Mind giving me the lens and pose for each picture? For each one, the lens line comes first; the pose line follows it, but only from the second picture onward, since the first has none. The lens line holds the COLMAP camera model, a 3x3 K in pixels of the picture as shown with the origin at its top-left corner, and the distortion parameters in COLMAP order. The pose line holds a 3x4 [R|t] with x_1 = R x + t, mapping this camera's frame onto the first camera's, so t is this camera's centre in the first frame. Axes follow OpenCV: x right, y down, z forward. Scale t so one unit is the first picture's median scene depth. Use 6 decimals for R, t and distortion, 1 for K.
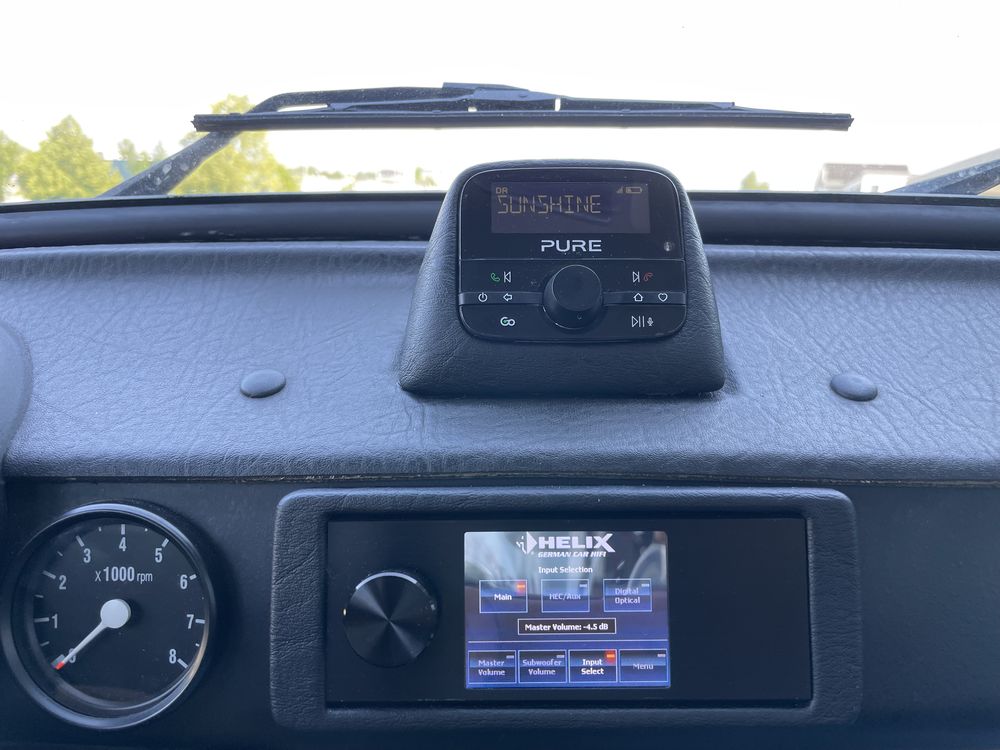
lens RADIAL K [[766.1, 0, 490.5], [0, 766.1, 381.7], [0, 0, 1]] dist [0.039924, -0.083994]
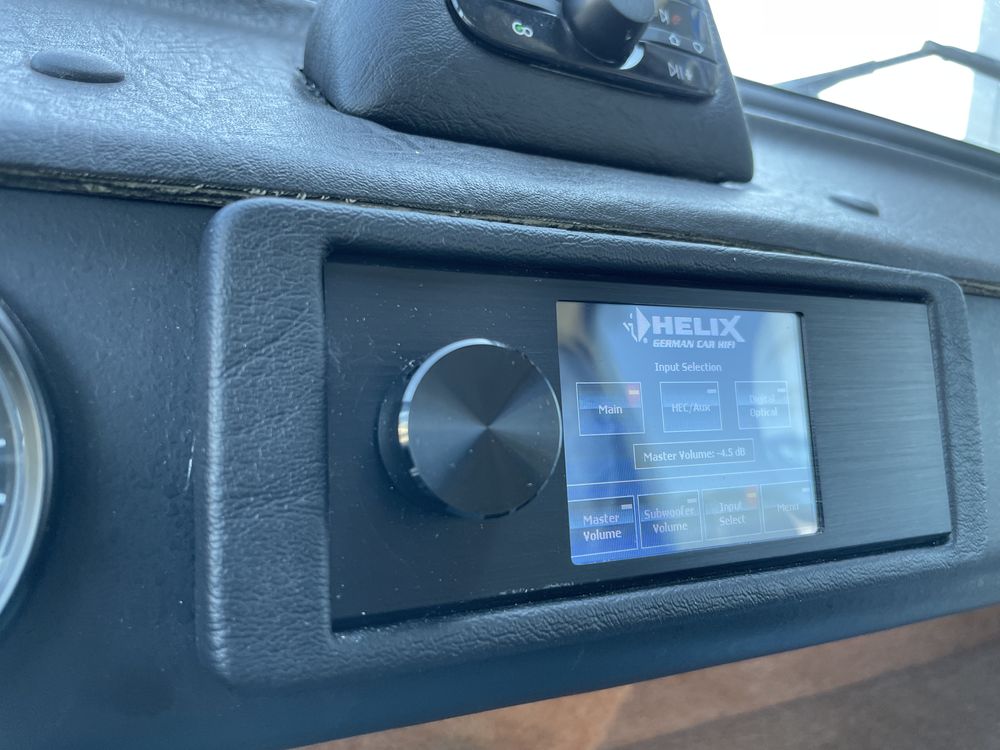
lens RADIAL K [[766.1, 0, 491.4], [0, 766.1, 370.7], [0, 0, 1]] dist [0.039924, -0.083994]
pose [[0.883955, 0.021381, 0.467083, -0.346889], [0.008031, 0.998112, -0.060887, 0.284561], [-0.467503, 0.057572, 0.882115, 0.509057]]
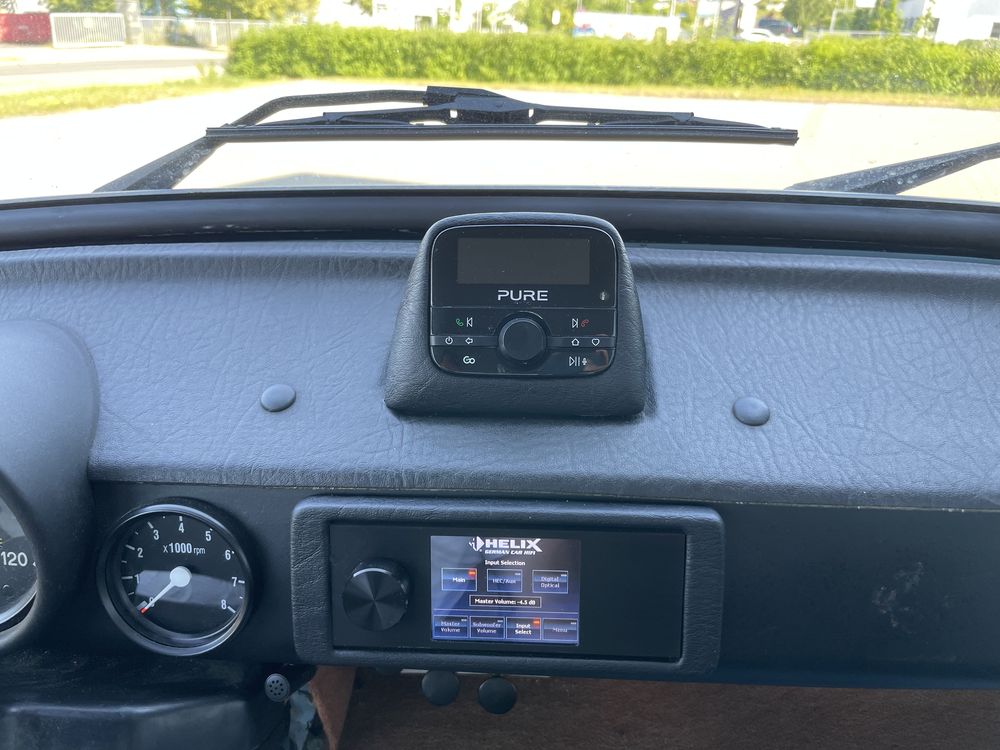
lens RADIAL K [[766.1, 0, 479.7], [0, 766.1, 368.8], [0, 0, 1]] dist [0.039924, -0.083994]
pose [[0.998658, 0.014681, -0.049672, 0.114644], [-0.002777, 0.972788, 0.231679, -0.397963], [0.051721, -0.231230, 0.971523, -0.234209]]
